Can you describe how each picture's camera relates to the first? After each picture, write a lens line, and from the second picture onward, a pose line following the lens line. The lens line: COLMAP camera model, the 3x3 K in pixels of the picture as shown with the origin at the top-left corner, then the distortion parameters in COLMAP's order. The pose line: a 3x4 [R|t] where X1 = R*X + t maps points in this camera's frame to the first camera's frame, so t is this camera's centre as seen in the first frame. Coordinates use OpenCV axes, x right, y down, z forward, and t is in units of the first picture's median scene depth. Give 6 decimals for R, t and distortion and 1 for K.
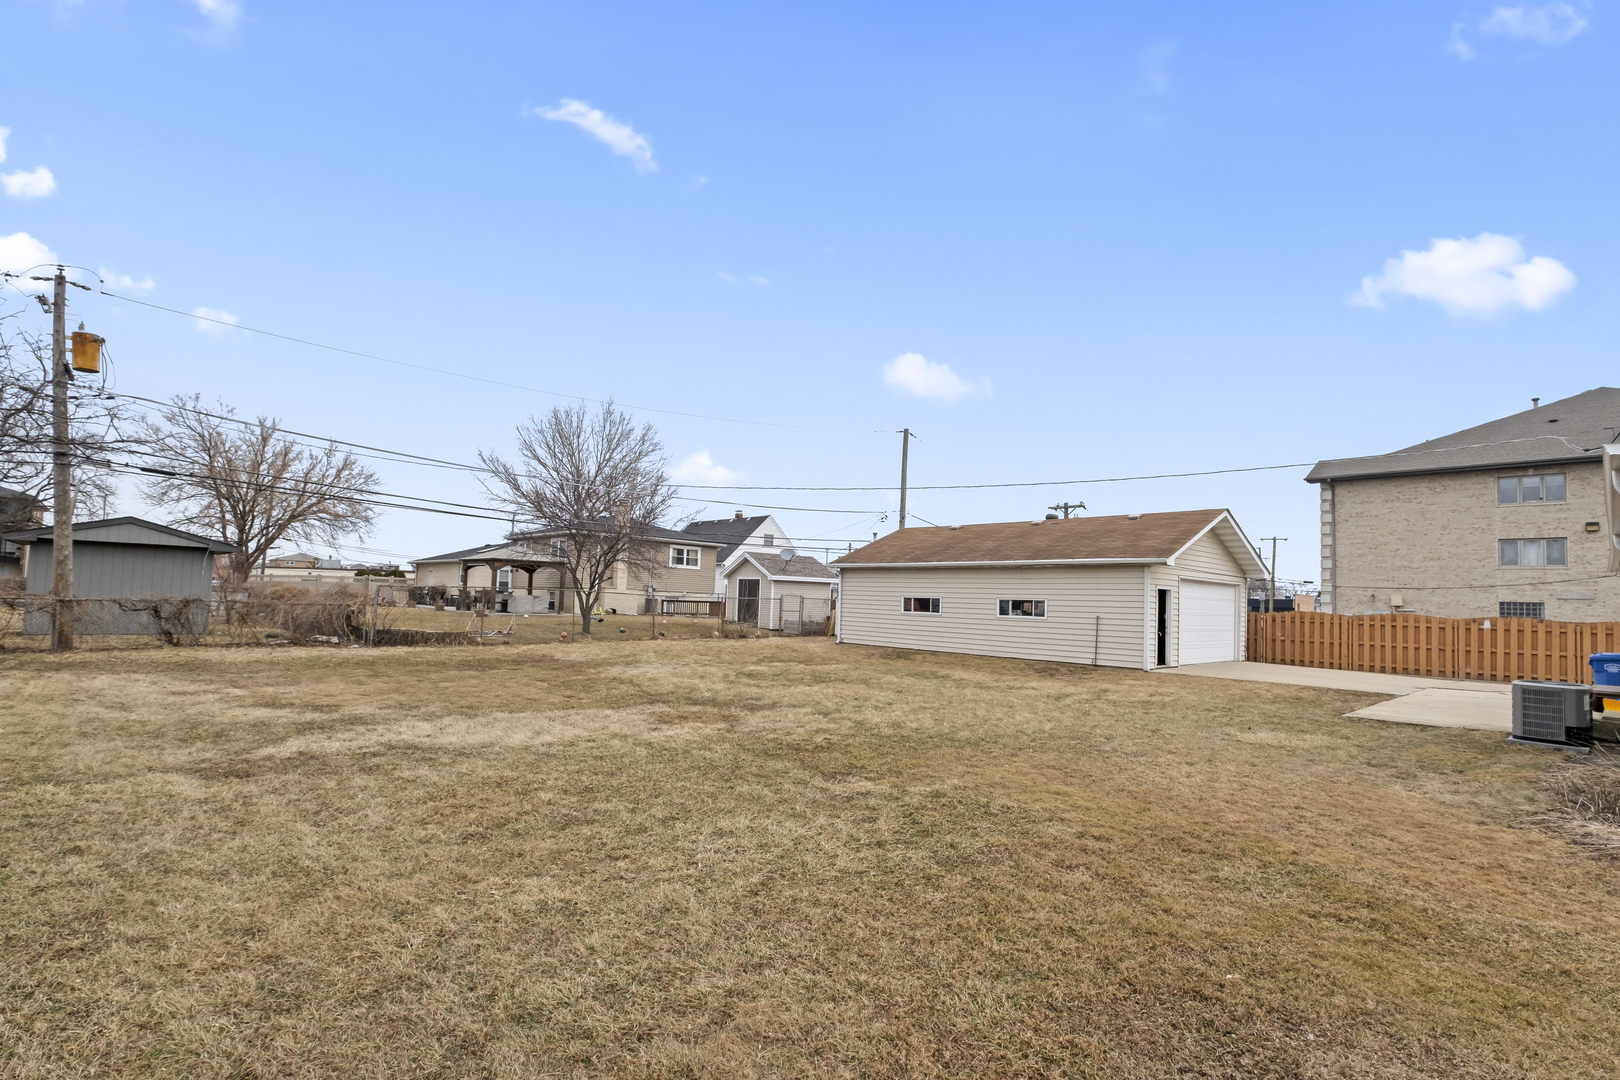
lens RADIAL K [[724.9, 0, 810.3], [0, 724.9, 542.4], [0, 0, 1]] dist [-0.012957, 0.001469]
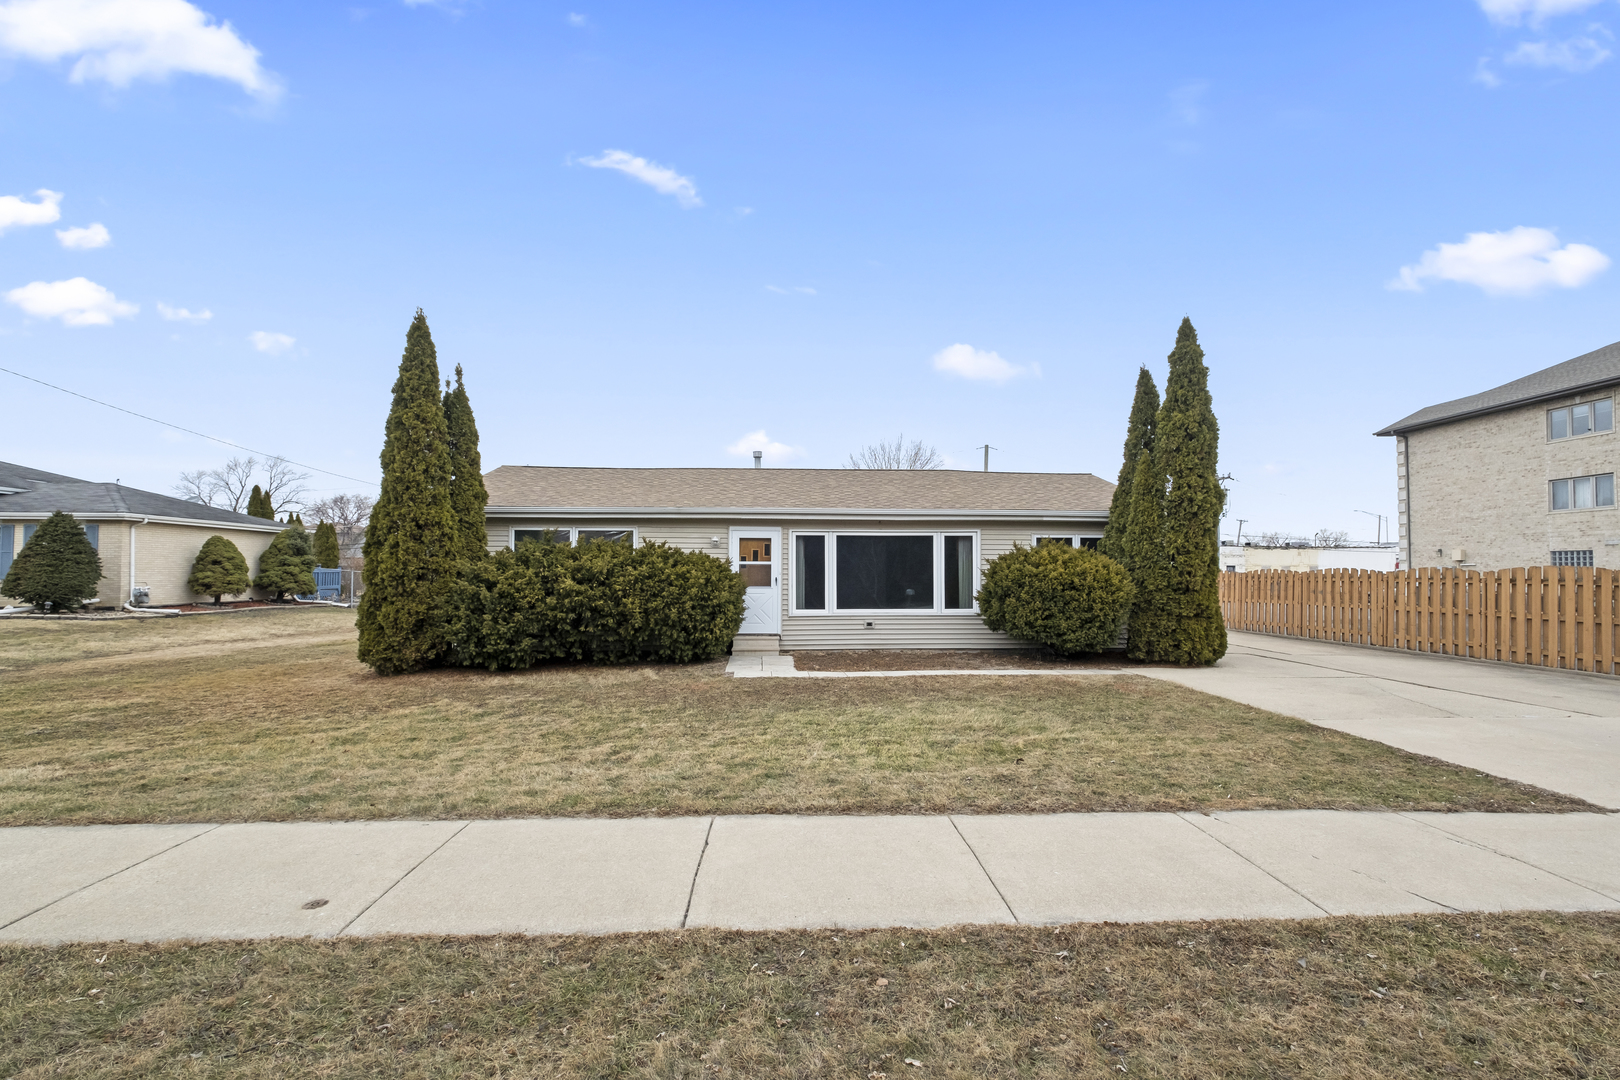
lens RADIAL K [[724.9, 0, 831.4], [0, 724.9, 570.3], [0, 0, 1]] dist [-0.012957, 0.001469]
pose [[0.756108, -0.037254, -0.653386, 0.869468], [0.076518, 0.996563, 0.031727, 0.010145], [0.649958, -0.073985, 0.756360, -0.249794]]
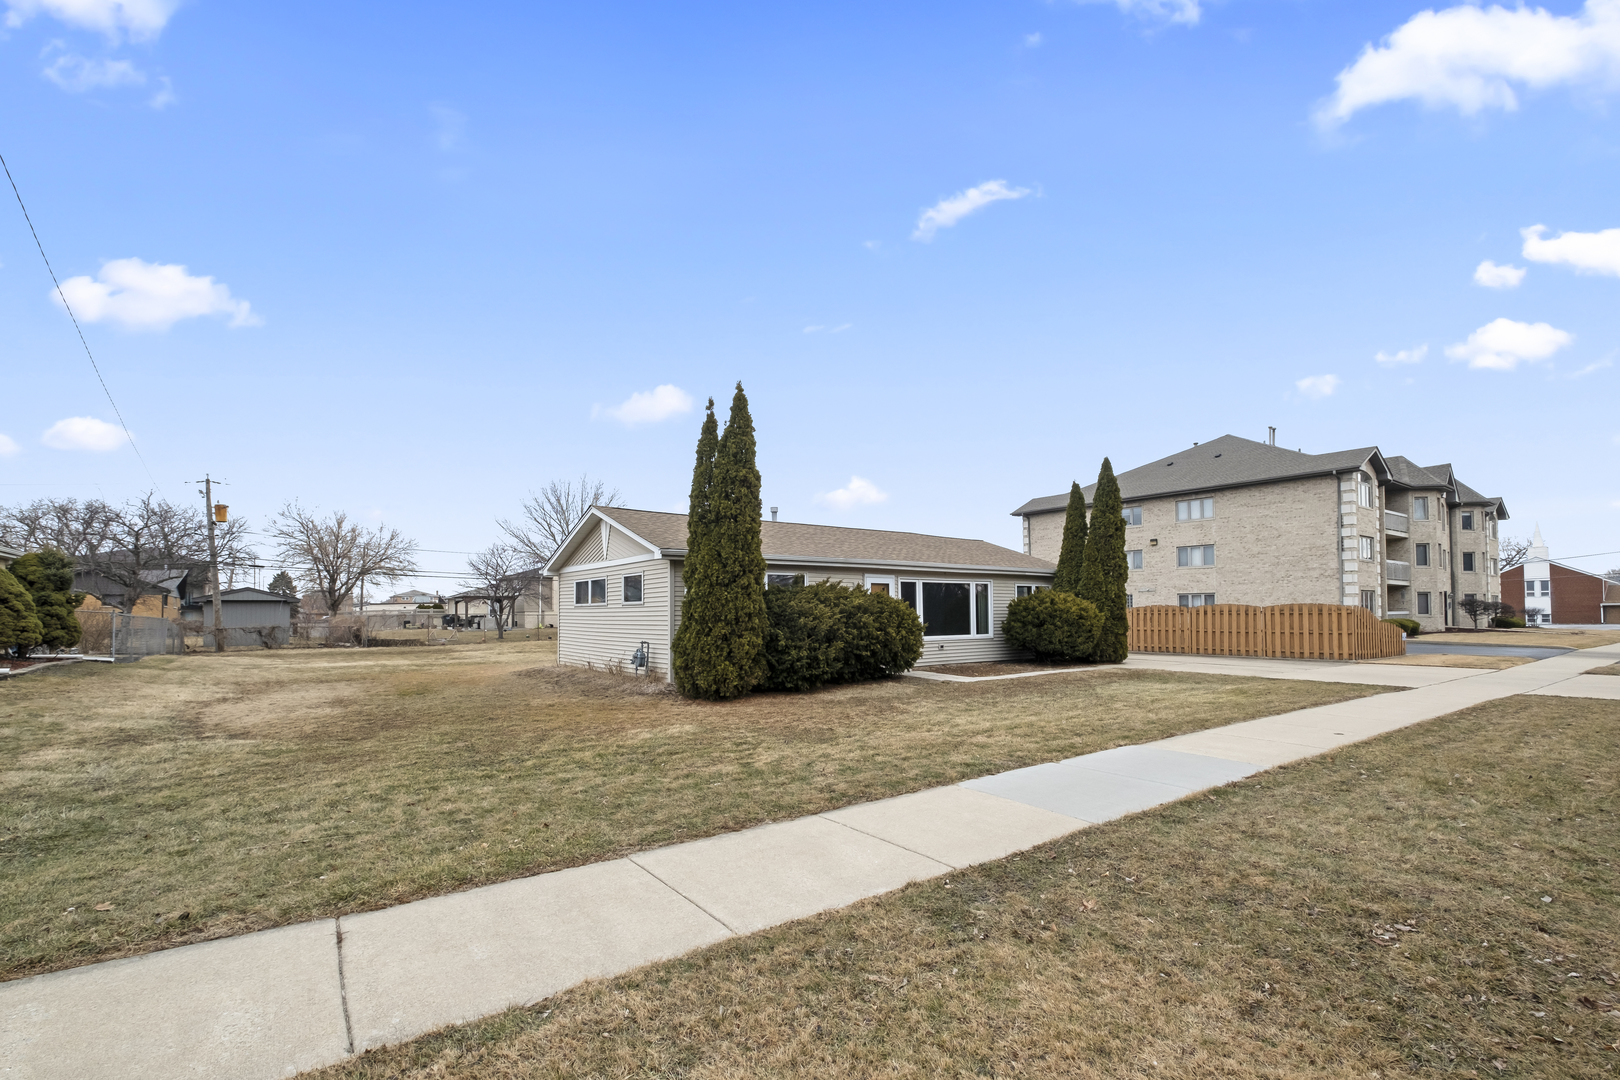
lens RADIAL K [[724.9, 0, 845.4], [0, 724.9, 565.1], [0, 0, 1]] dist [-0.012957, 0.001469]
pose [[0.993324, -0.048970, -0.104449, 0.581420], [0.050323, 0.998679, 0.010353, -0.020636], [0.103804, -0.015540, 0.994476, -0.518725]]
